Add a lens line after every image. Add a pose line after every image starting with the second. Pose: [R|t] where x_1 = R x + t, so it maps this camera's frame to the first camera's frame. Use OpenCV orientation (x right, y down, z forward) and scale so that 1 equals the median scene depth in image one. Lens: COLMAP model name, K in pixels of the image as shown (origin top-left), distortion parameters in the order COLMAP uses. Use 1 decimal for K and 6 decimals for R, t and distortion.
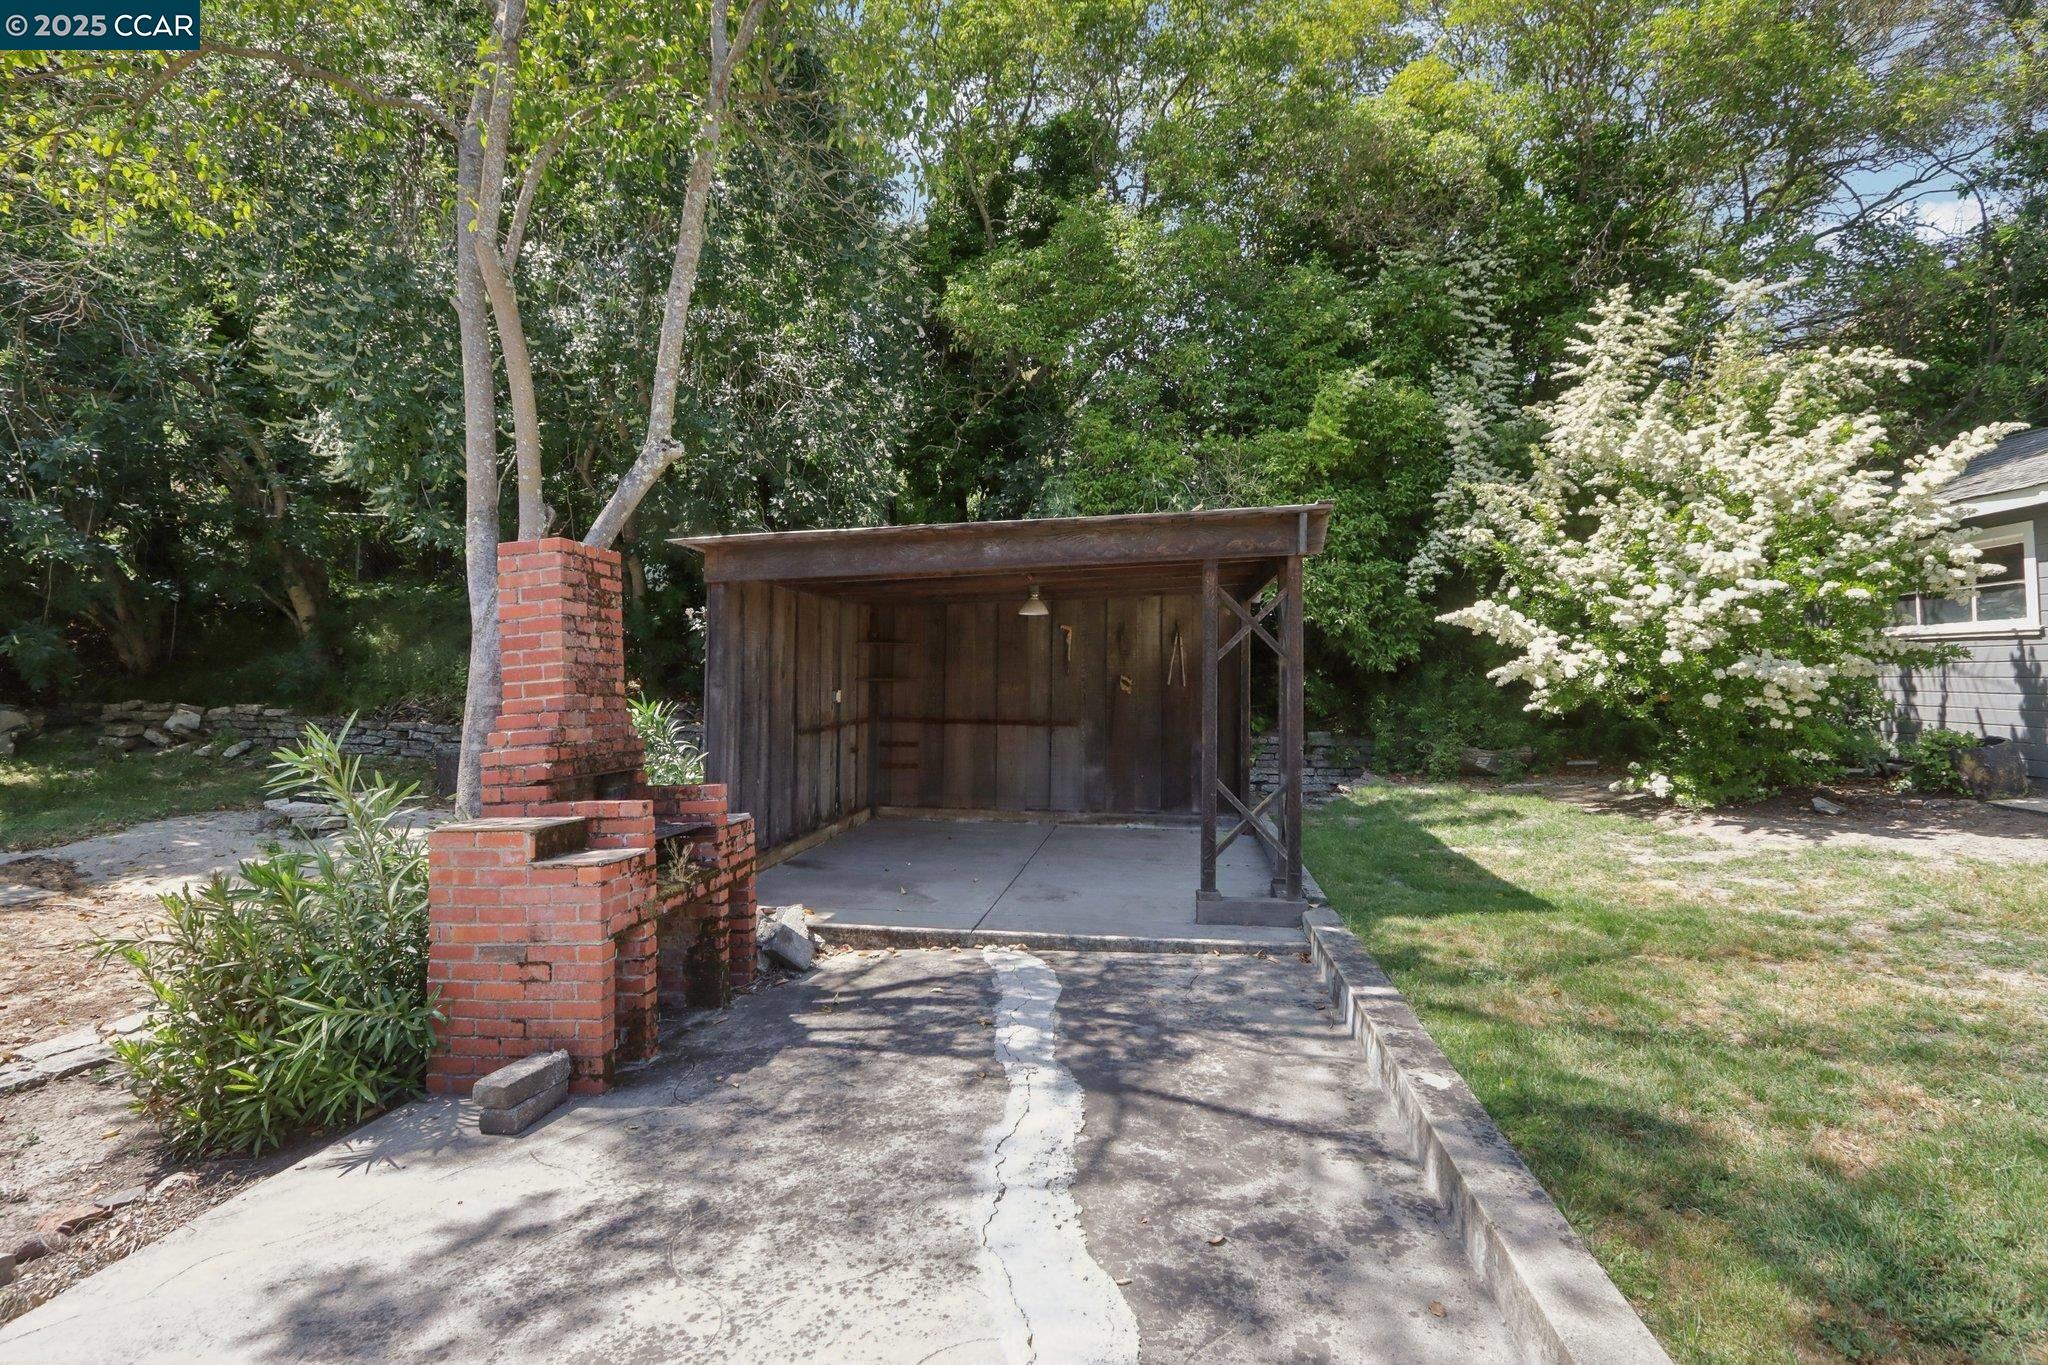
lens RADIAL K [[978.1, 0, 1022.5], [0, 978.1, 622.2], [0, 0, 1]] dist [-0.011324, 0.000069]
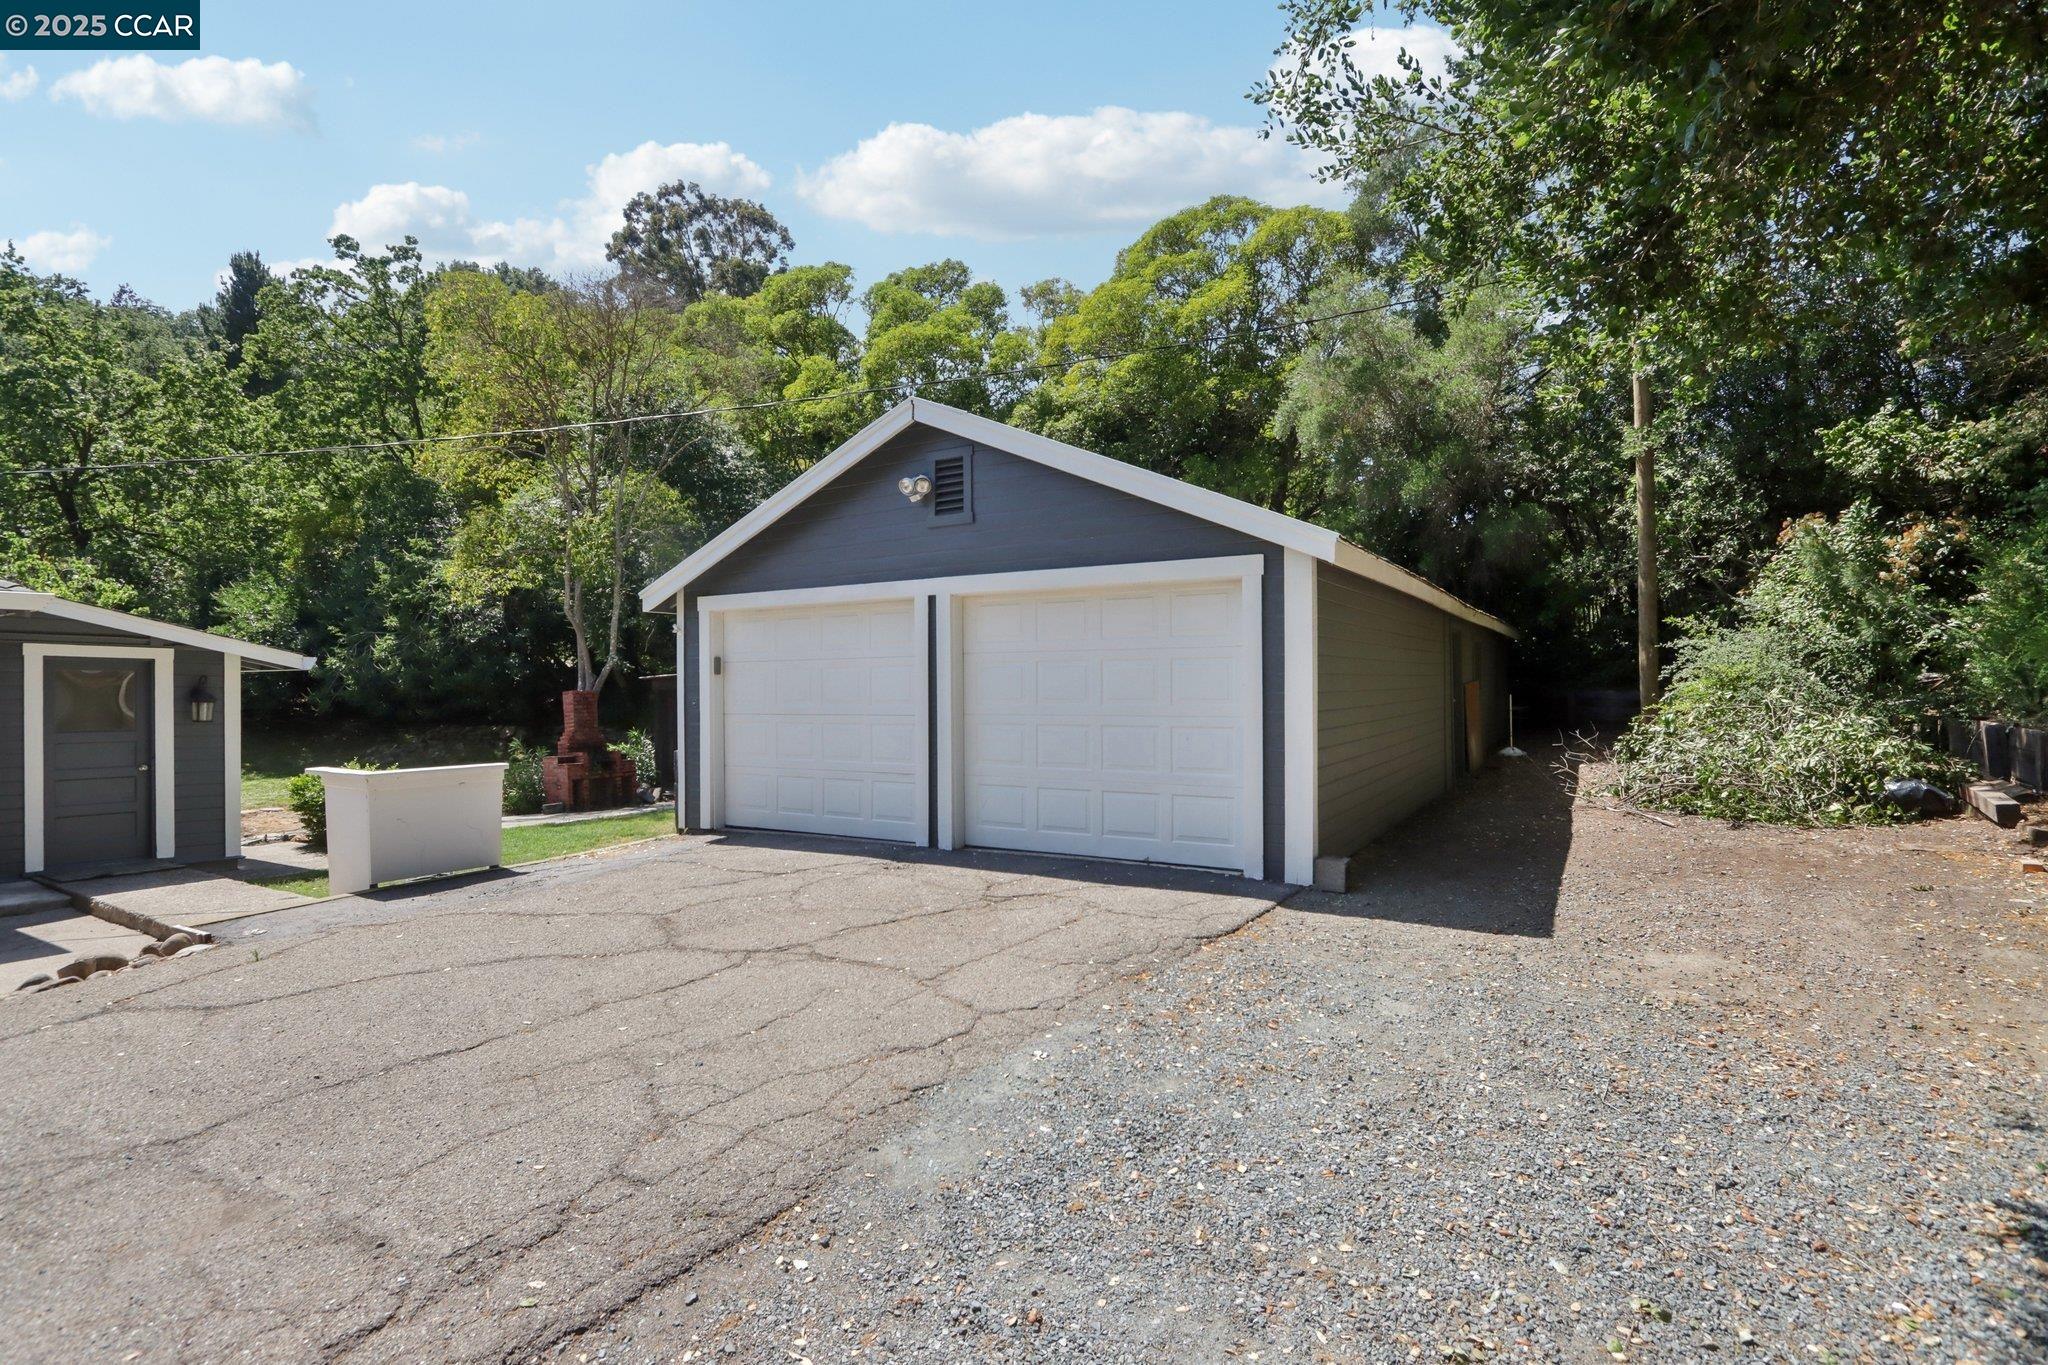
lens RADIAL K [[987.0, 0, 1024.0], [0, 987.0, 682.5], [0, 0, 1]] dist [-0.005691, -0.000652]
pose [[0.917164, -0.021142, -0.397949, 2.310023], [0.042325, 0.998111, 0.044522, -0.176244], [0.396256, -0.057677, 0.916327, -1.629843]]
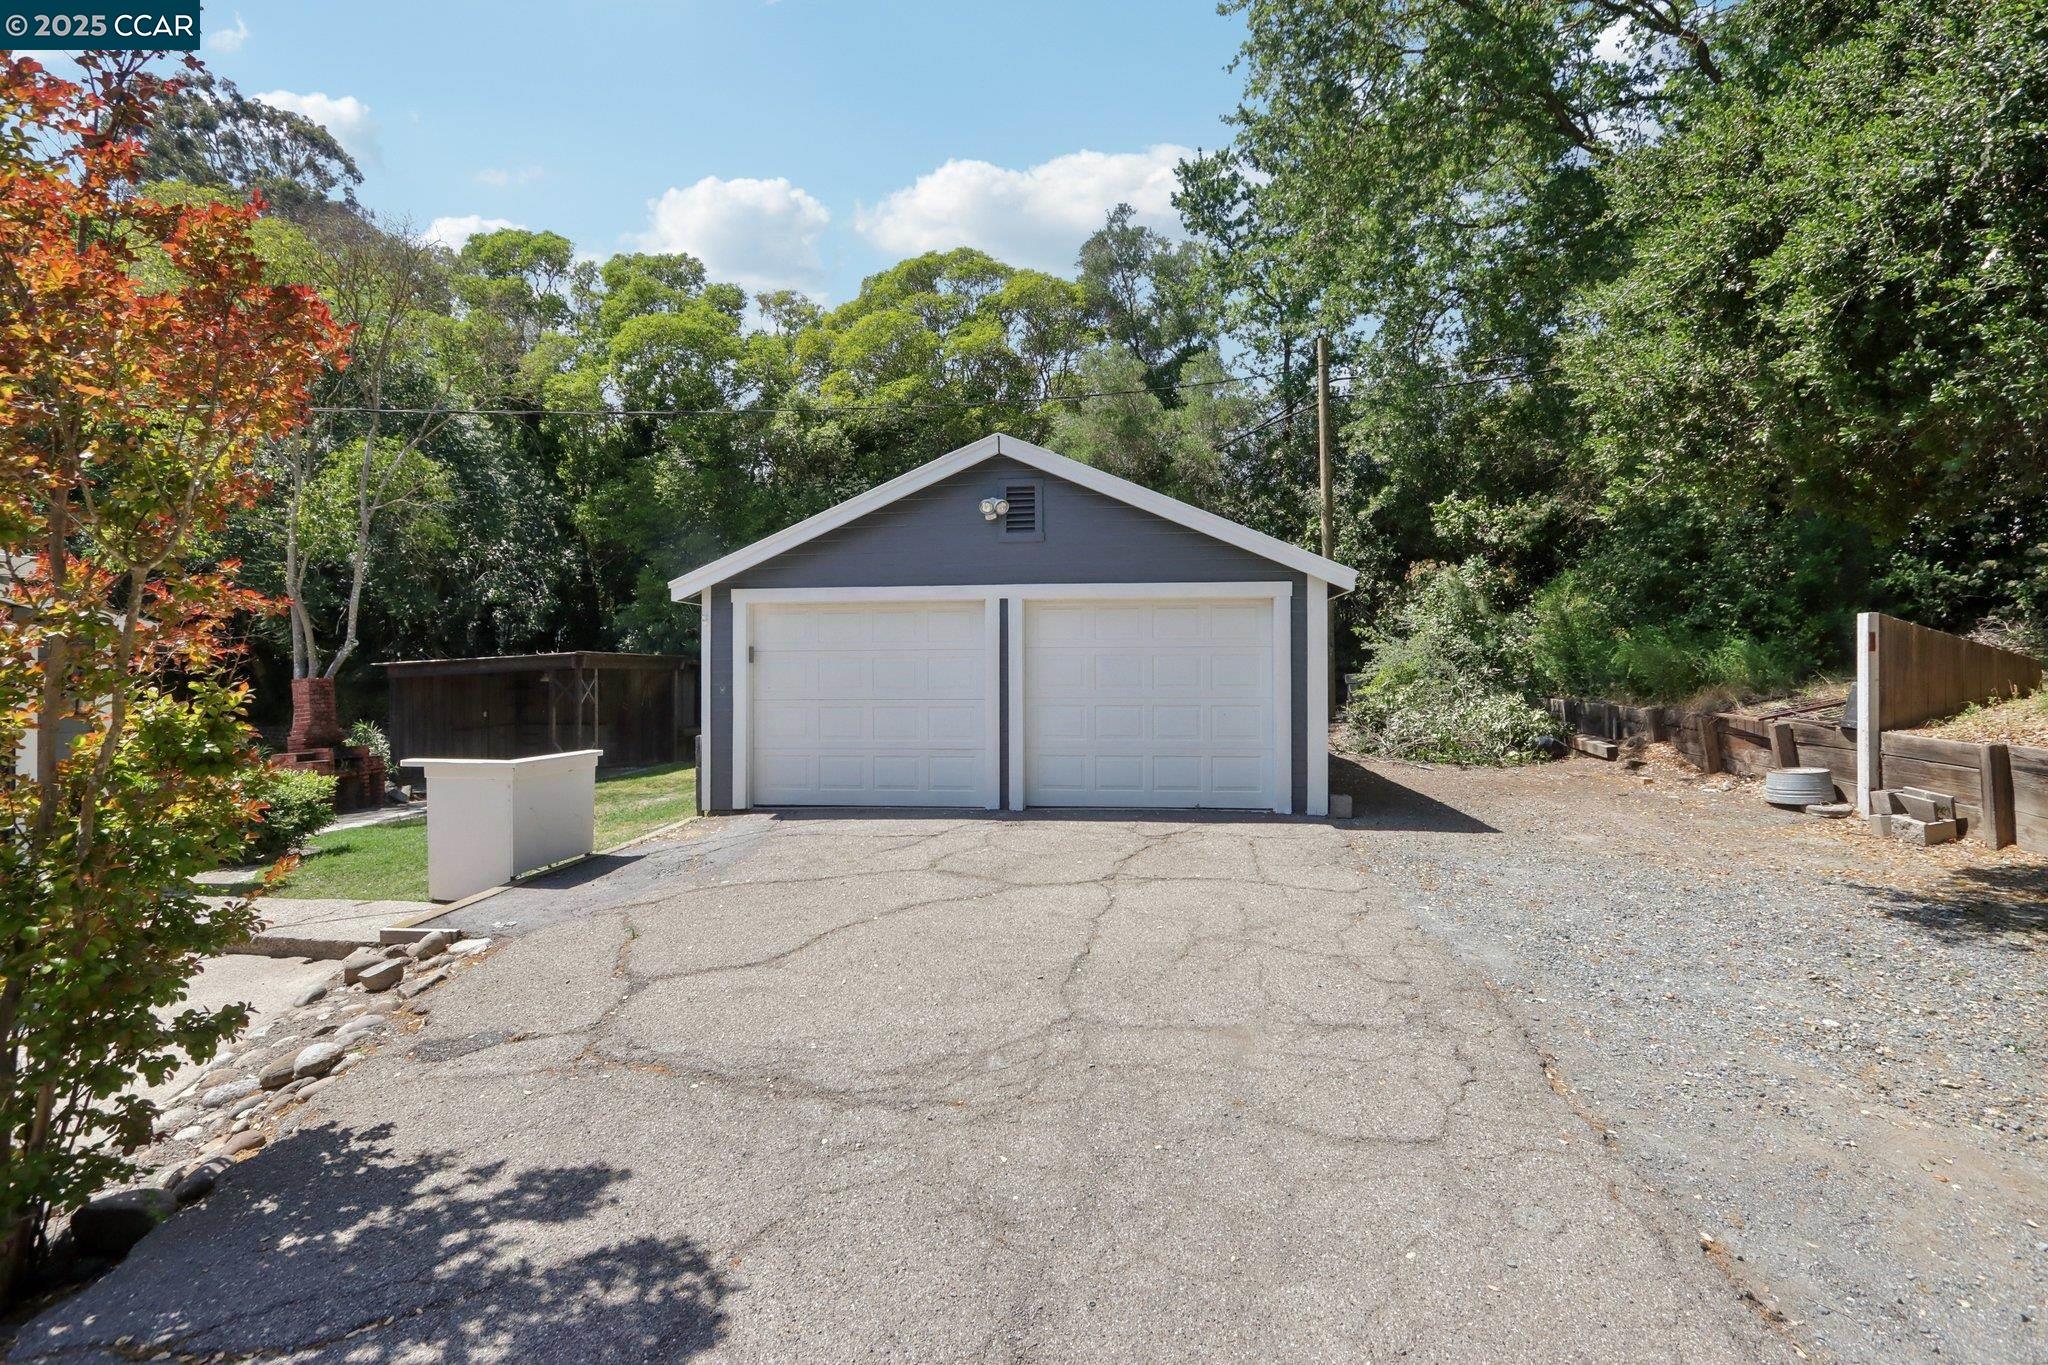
lens RADIAL K [[939.6, 0, 1021.3], [0, 939.6, 663.1], [0, 0, 1]] dist [-0.012519, 0.000035]
pose [[0.999714, -0.016460, 0.017351, 1.663515], [0.015630, 0.998777, 0.046908, -0.206690], [-0.018102, -0.046623, 0.998749, -1.976218]]
